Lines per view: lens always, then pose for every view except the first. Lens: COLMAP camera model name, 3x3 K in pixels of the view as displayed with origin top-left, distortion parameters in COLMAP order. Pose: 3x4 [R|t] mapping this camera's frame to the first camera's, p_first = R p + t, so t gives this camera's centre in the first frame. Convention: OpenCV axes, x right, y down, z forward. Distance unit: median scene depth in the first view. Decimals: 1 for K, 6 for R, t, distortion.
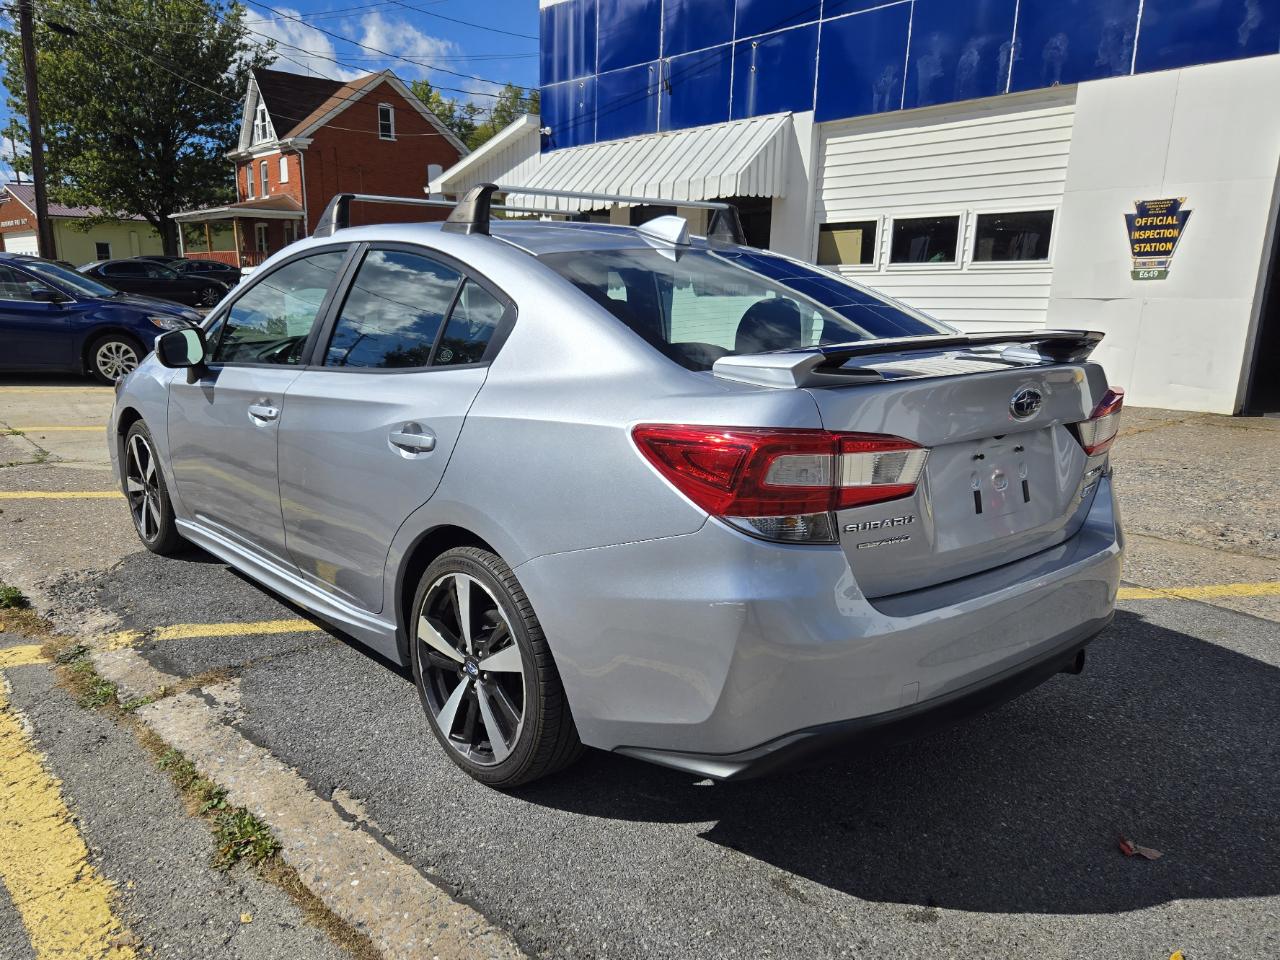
lens RADIAL K [[955.9, 0, 587.8], [0, 955.9, 500.9], [0, 0, 1]] dist [0.072472, -0.051031]
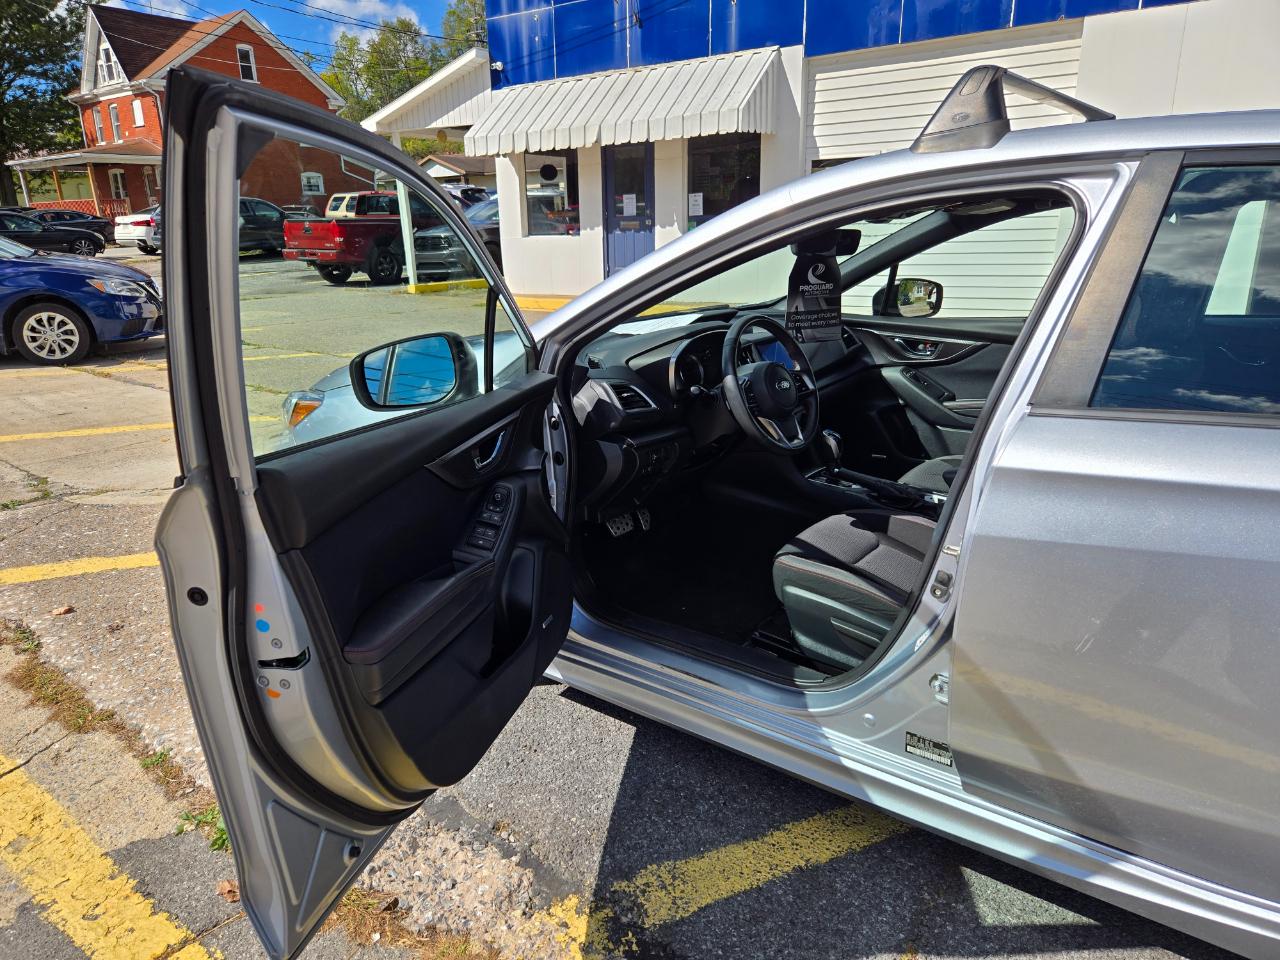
lens RADIAL K [[858.7, 0, 667.6], [0, 858.7, 455.2], [0, 0, 1]] dist [0.073975, -0.050390]
pose [[0.971456, -0.085693, 0.221202, -0.136839], [0.076962, 0.995887, 0.047810, -0.034649], [-0.224389, -0.029421, 0.974055, 0.141332]]
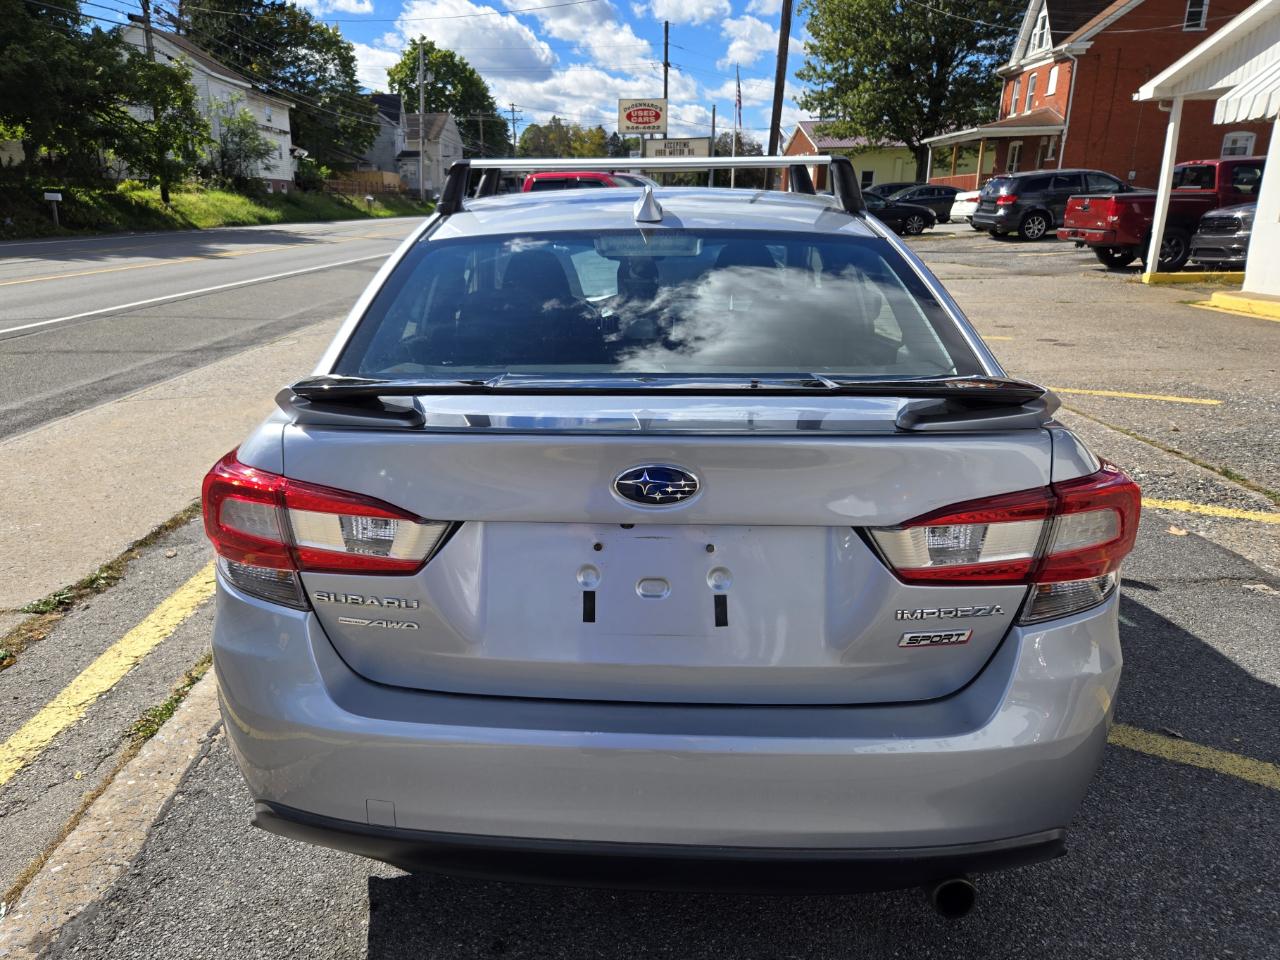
lens RADIAL K [[941.3, 0, 581.9], [0, 941.3, 500.9], [0, 0, 1]] dist [0.068013, -0.046779]
pose [[0.736329, 0.190618, -0.649218, 0.130622], [-0.139231, 0.981648, 0.130312, -0.026047], [0.662144, -0.005561, 0.749356, 0.072425]]
